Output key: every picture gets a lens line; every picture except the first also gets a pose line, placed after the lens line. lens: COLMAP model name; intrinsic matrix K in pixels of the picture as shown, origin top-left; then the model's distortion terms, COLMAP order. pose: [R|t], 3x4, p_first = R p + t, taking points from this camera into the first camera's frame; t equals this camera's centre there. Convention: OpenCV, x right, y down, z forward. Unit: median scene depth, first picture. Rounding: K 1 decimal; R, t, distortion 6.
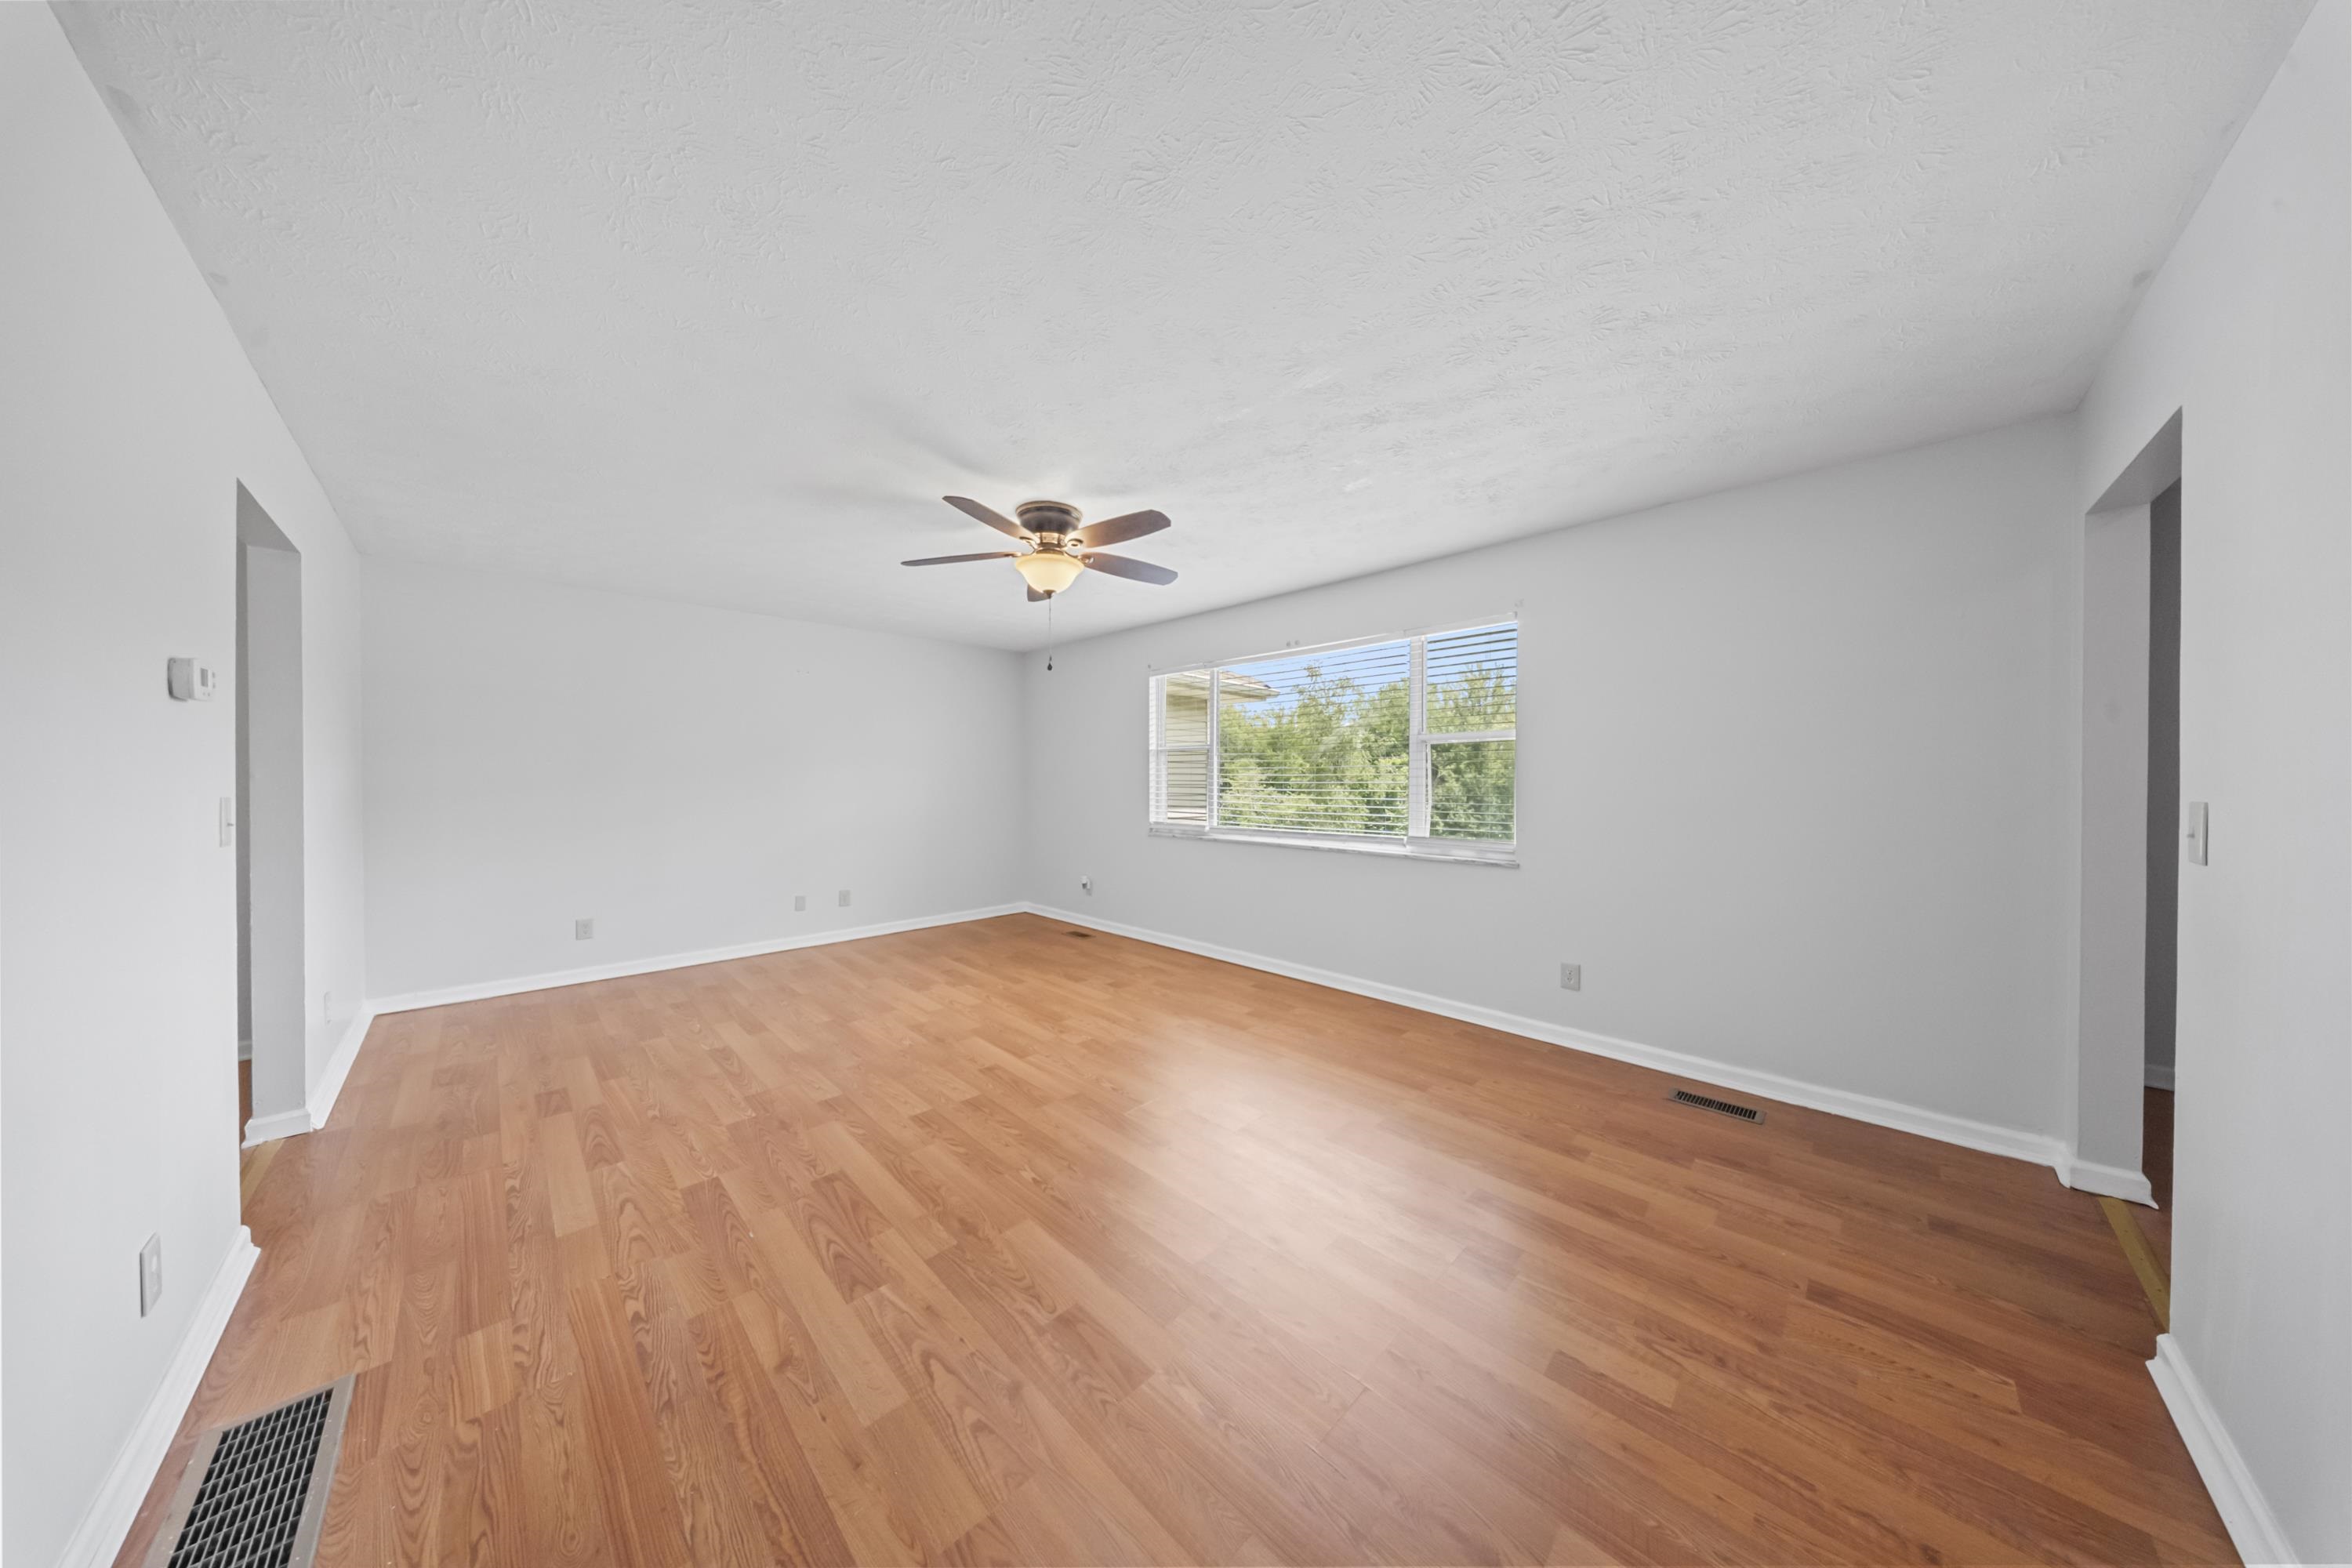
lens RADIAL K [[697.1, 0, 1171.8], [0, 697.1, 776.6], [0, 0, 1]] dist [-0.001999, -0.000961]
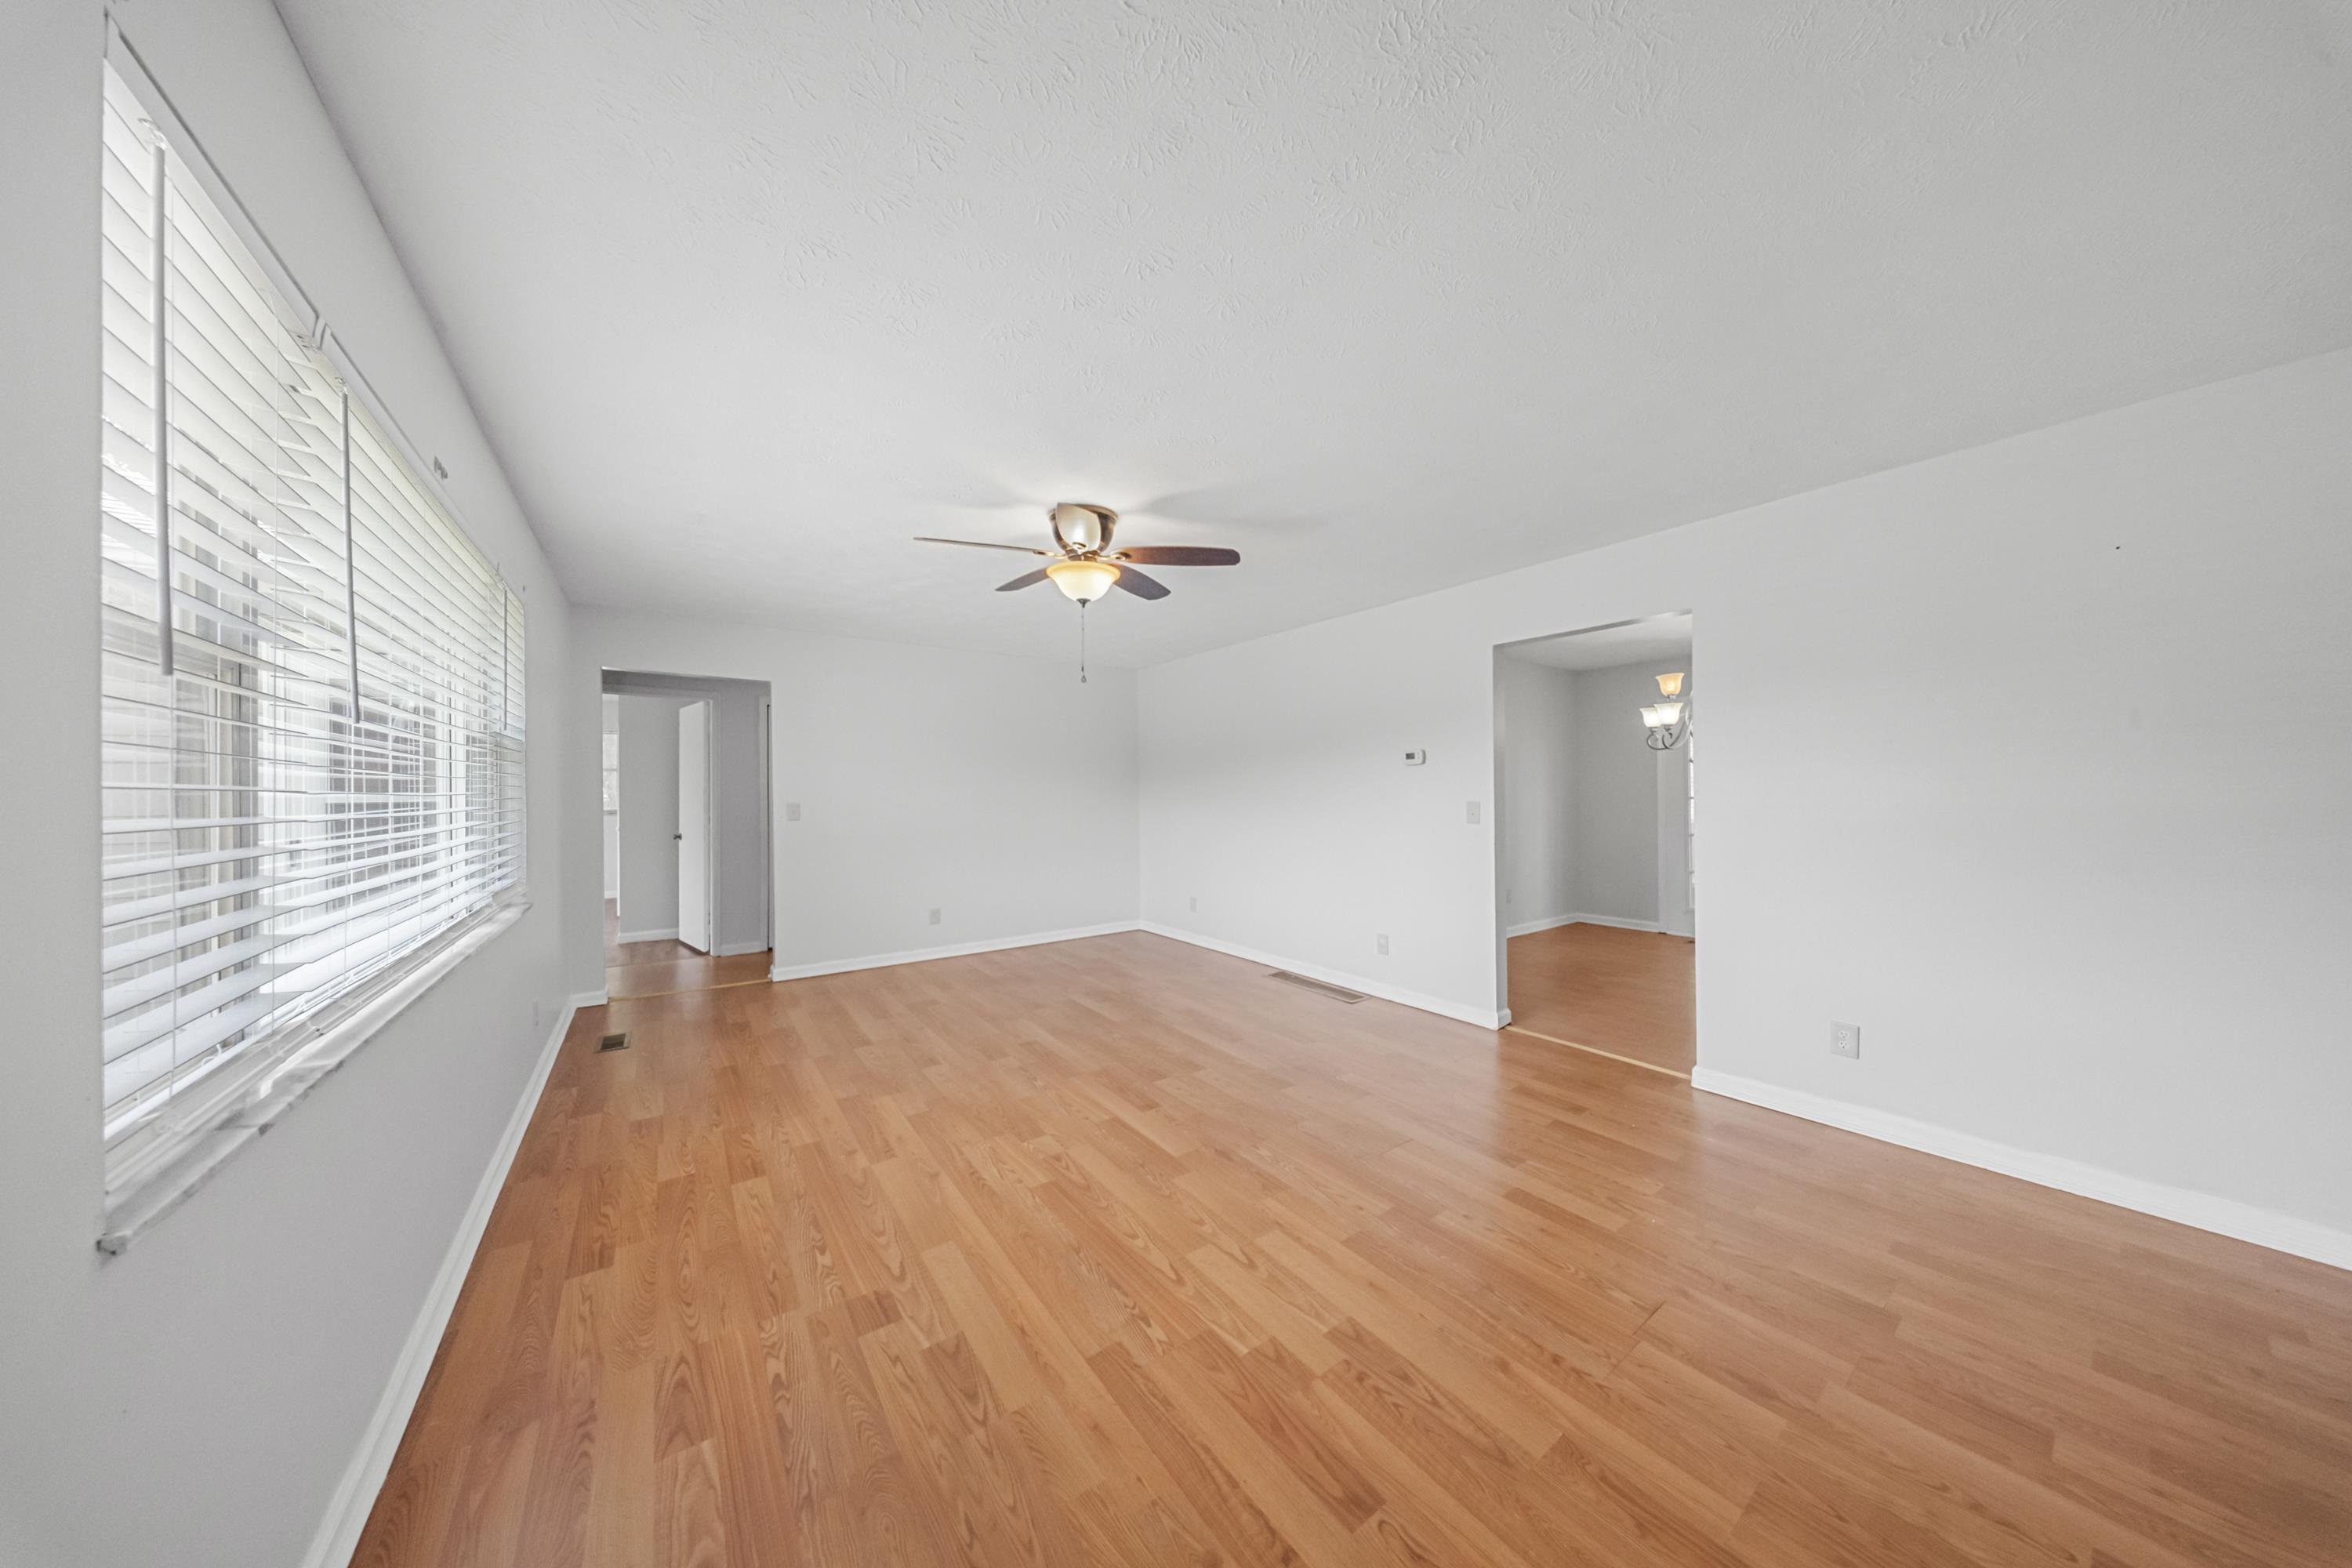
lens RADIAL K [[697.1, 0, 1178.1], [0, 697.1, 794.9], [0, 0, 1]] dist [-0.001999, -0.000961]
pose [[-0.989451, 0.006554, 0.144719, -0.395438], [0.006881, 0.999975, 0.001757, -0.000544], [-0.144704, 0.002734, -0.989471, 1.731480]]
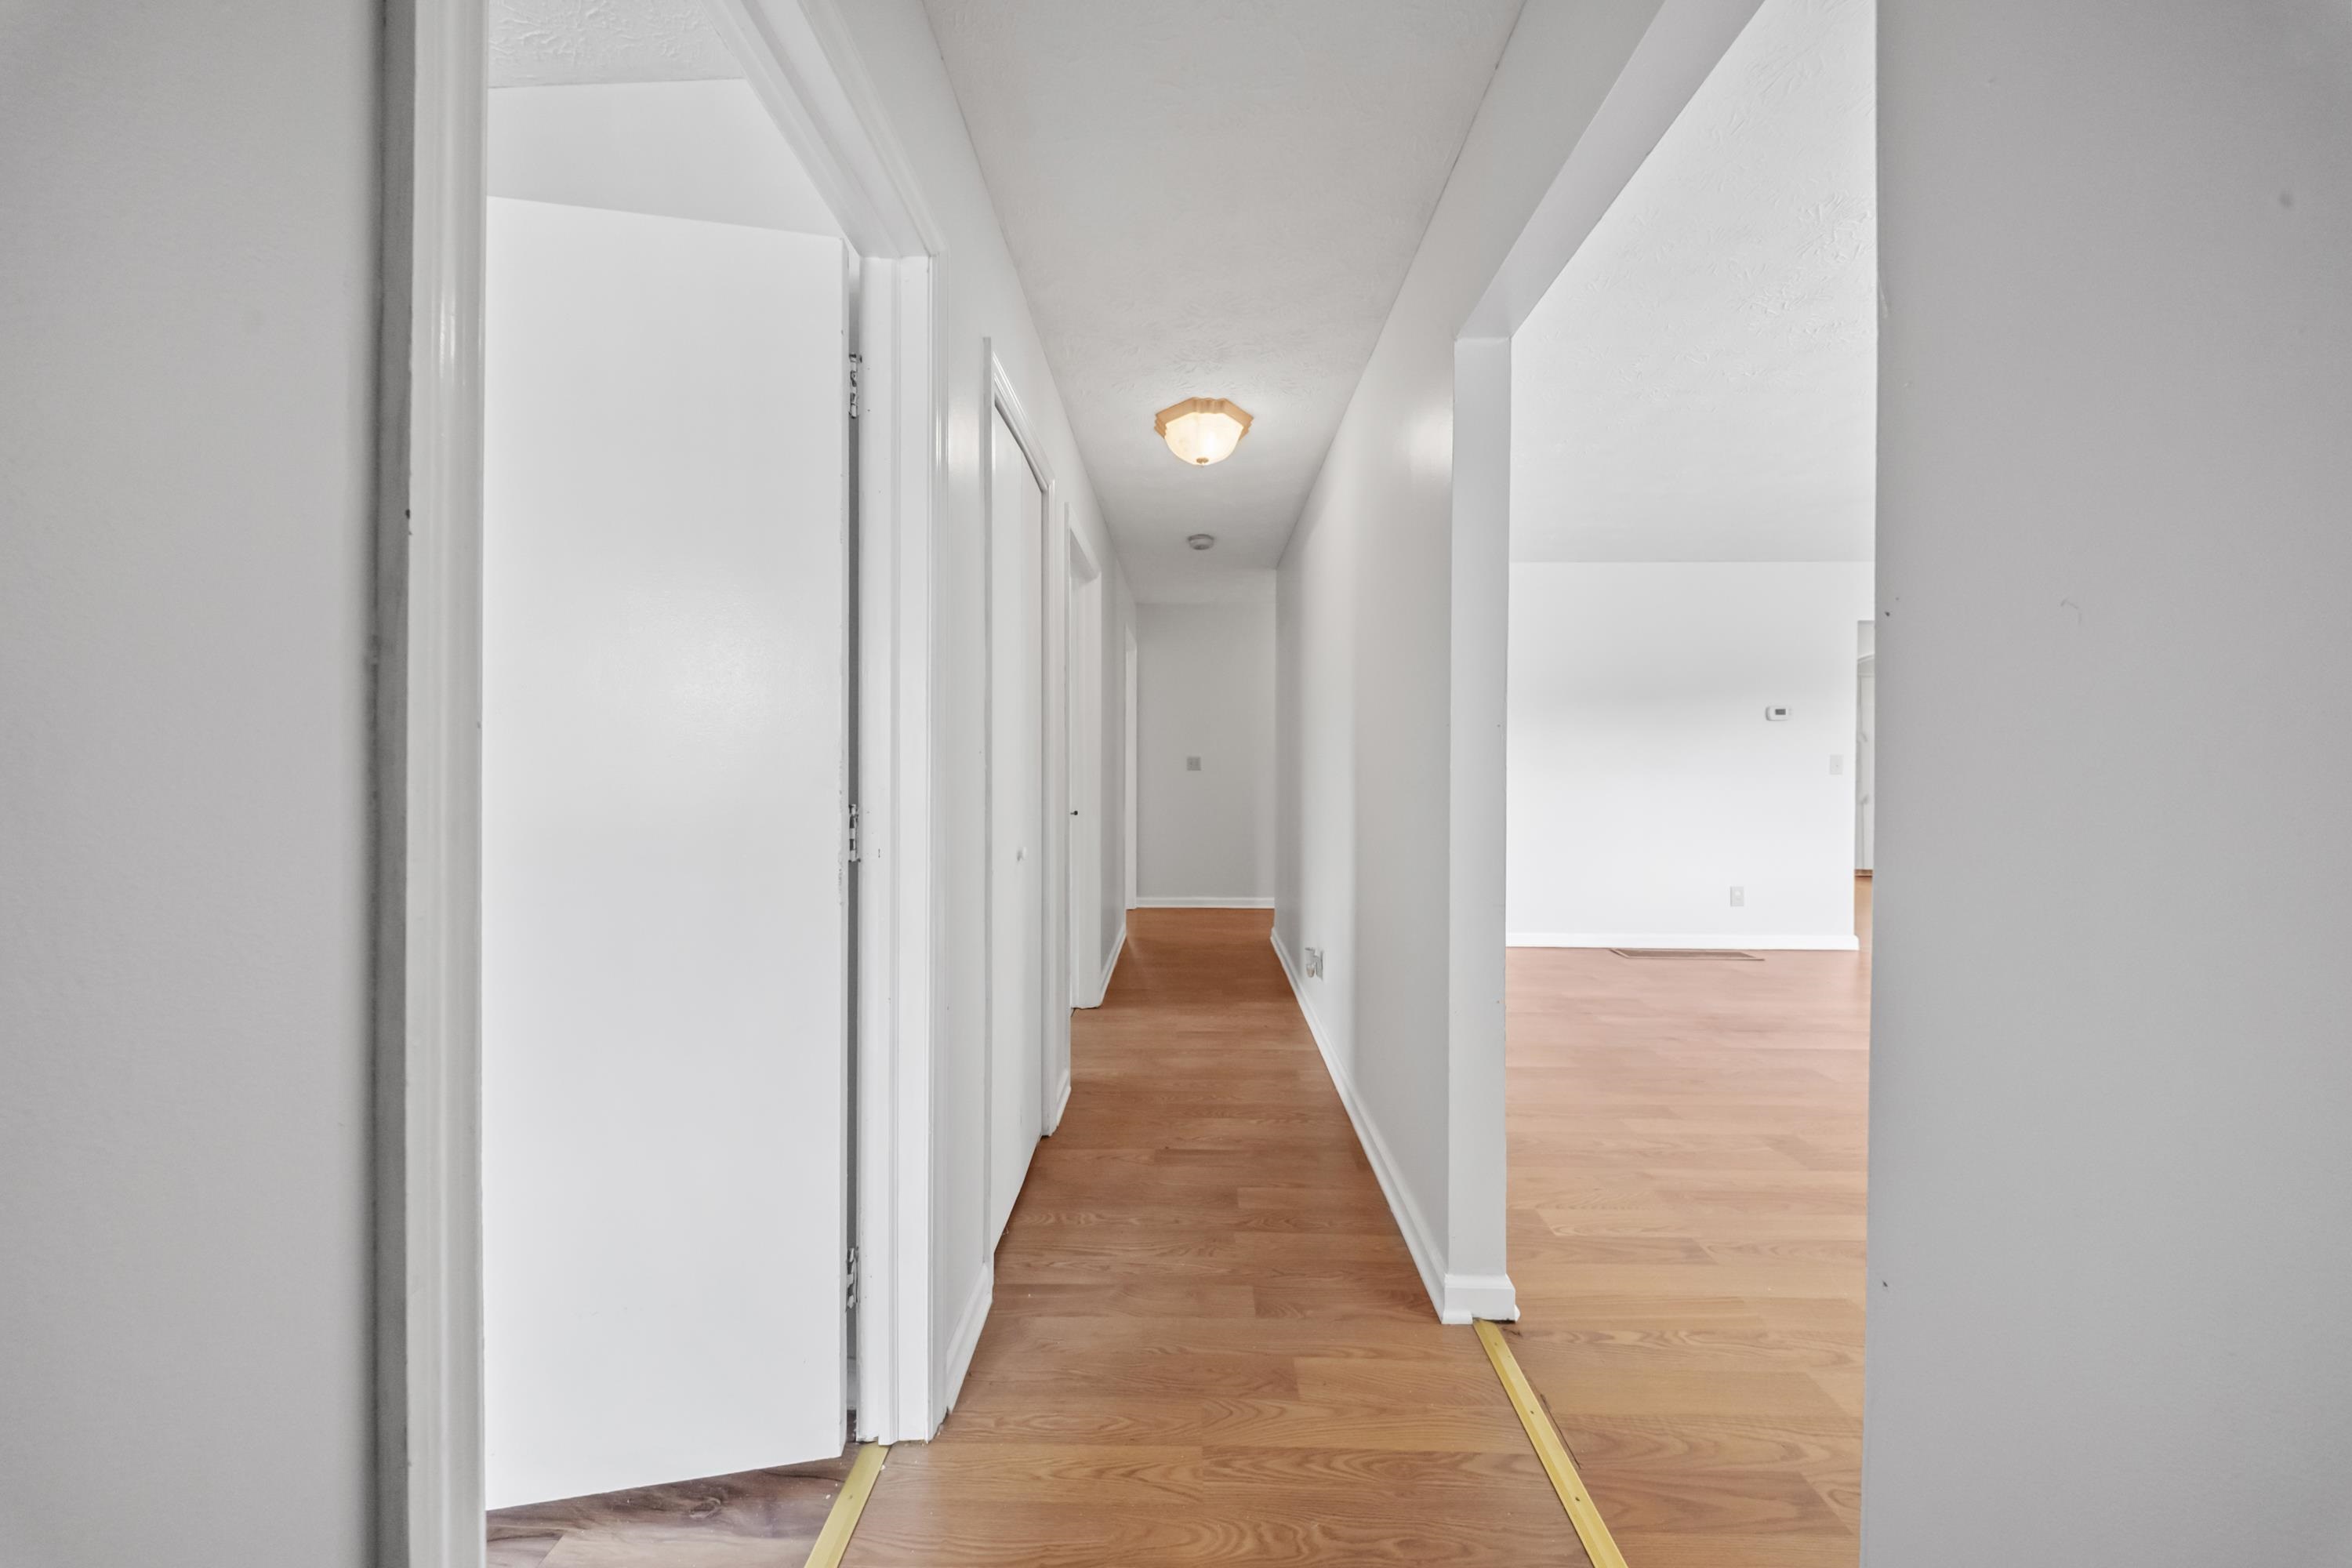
lens RADIAL K [[697.1, 0, 1178.6], [0, 697.1, 771.6], [0, 0, 1]] dist [-0.001999, -0.000961]
pose [[-0.719143, 0.003049, -0.694855, 1.070195], [-0.004404, 0.999950, 0.008946, 0.040460], [0.694848, 0.009494, -0.719094, 0.601196]]
